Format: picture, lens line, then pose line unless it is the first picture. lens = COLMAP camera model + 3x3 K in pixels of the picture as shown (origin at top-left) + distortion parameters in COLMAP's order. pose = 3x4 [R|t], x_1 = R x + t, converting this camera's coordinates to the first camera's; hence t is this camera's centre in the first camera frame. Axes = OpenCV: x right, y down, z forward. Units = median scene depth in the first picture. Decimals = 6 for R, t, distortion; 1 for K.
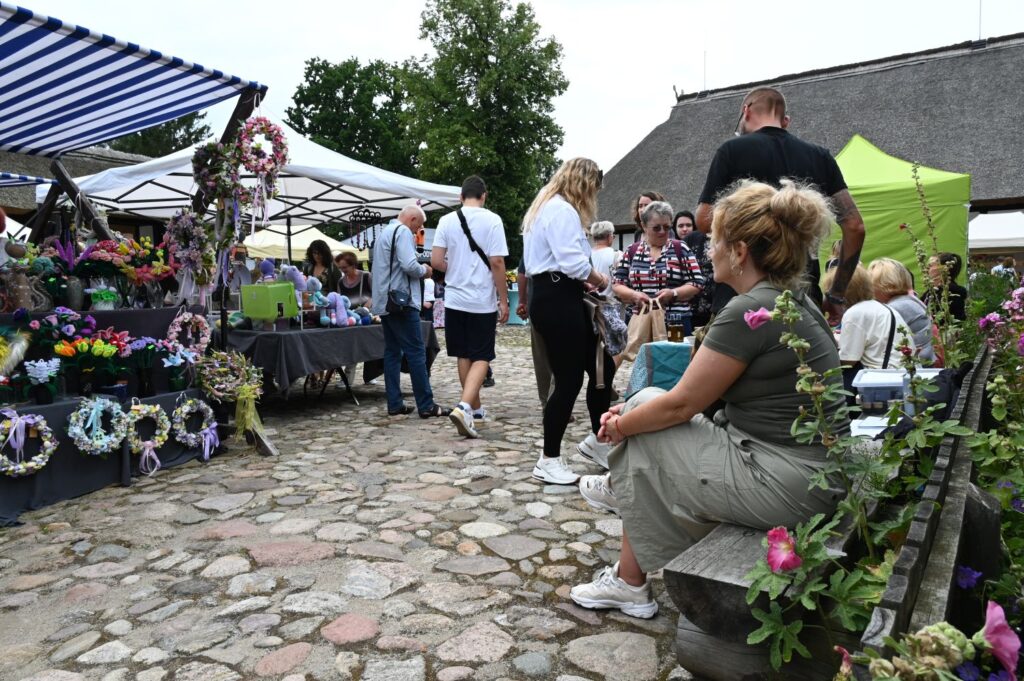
lens RADIAL K [[700.3, 0, 511.6], [0, 700.3, 341.3], [0, 0, 1]] dist [0.003356, 0.000721]
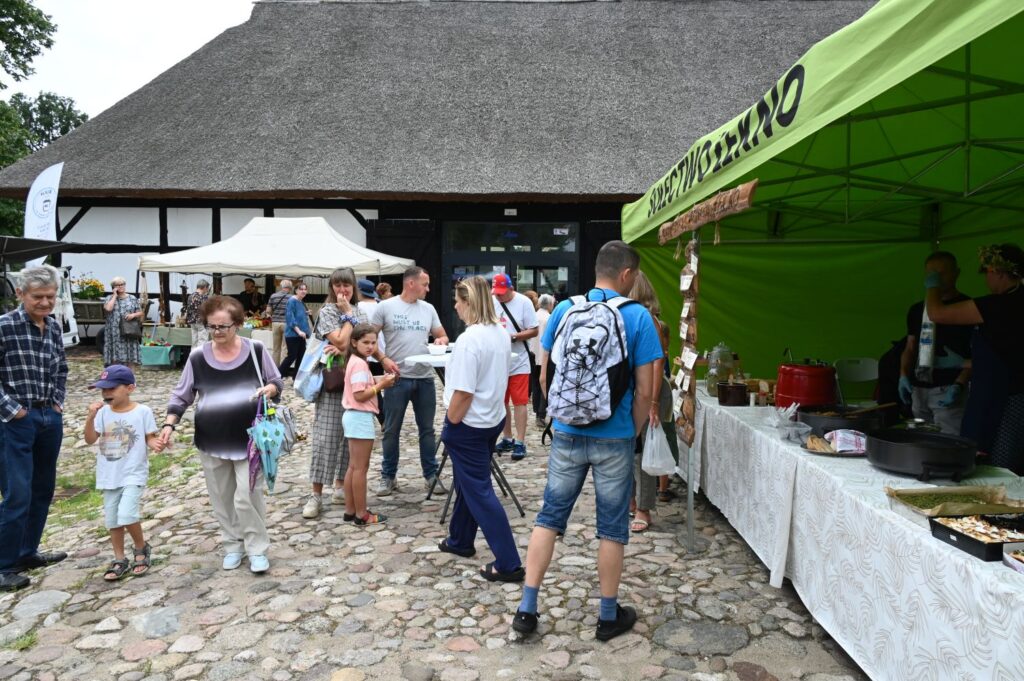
lens RADIAL K [[750.1, 0, 513.7], [0, 750.1, 341.3], [0, 0, 1]] dist [0.007621, 0.000118]
pose [[0.841658, -0.012923, 0.539856, 0.081790], [0.017639, 0.999838, -0.003567, -0.051003], [-0.539723, 0.012525, 0.841750, 0.429641]]
